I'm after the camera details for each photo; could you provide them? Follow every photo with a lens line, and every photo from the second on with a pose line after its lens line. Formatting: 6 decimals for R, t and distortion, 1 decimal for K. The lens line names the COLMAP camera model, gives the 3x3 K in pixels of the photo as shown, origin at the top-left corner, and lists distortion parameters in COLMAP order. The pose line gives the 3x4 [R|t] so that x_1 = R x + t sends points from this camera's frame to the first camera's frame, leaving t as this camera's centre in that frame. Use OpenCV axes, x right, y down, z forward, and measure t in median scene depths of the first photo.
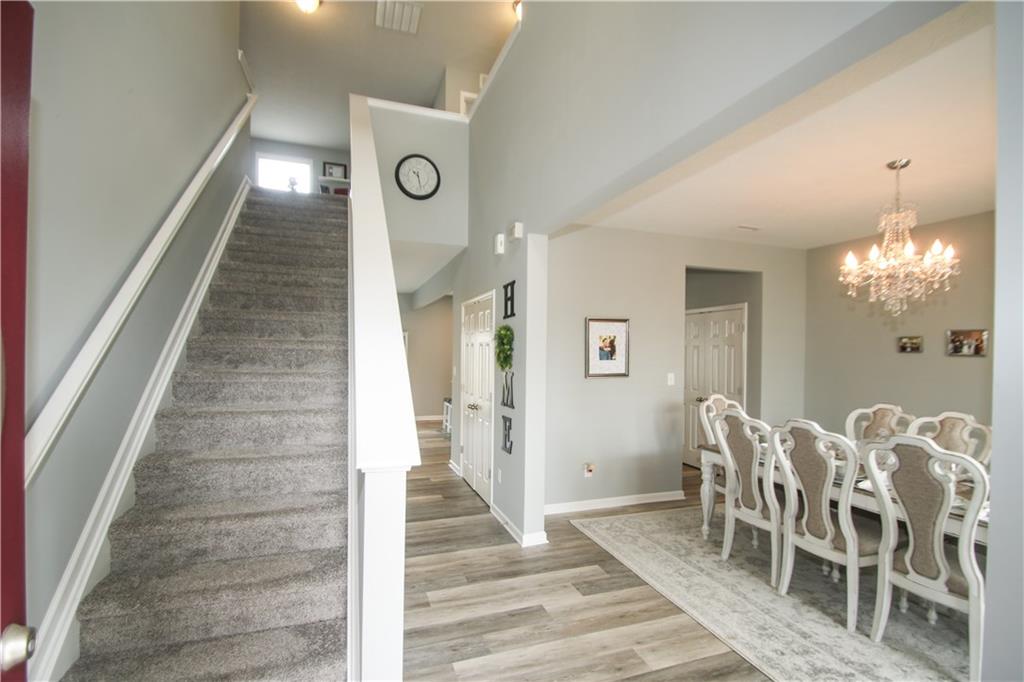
lens RADIAL K [[478.0, 0, 515.6], [0, 478.0, 355.1], [0, 0, 1]] dist [0.025415, -0.025047]
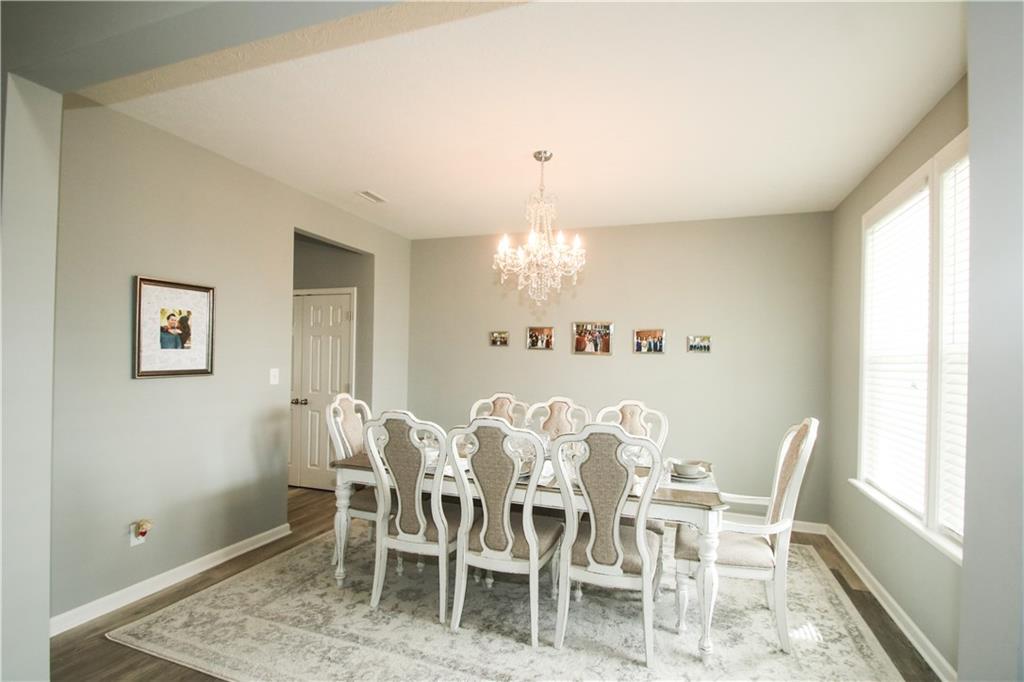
lens RADIAL K [[478.0, 0, 515.6], [0, 478.0, 355.1], [0, 0, 1]] dist [0.025415, -0.025047]
pose [[0.631483, 0.006068, 0.775366, -0.018737], [-0.007420, 0.999971, -0.001783, 0.020160], [-0.775354, -0.004628, 0.631510, 0.310083]]
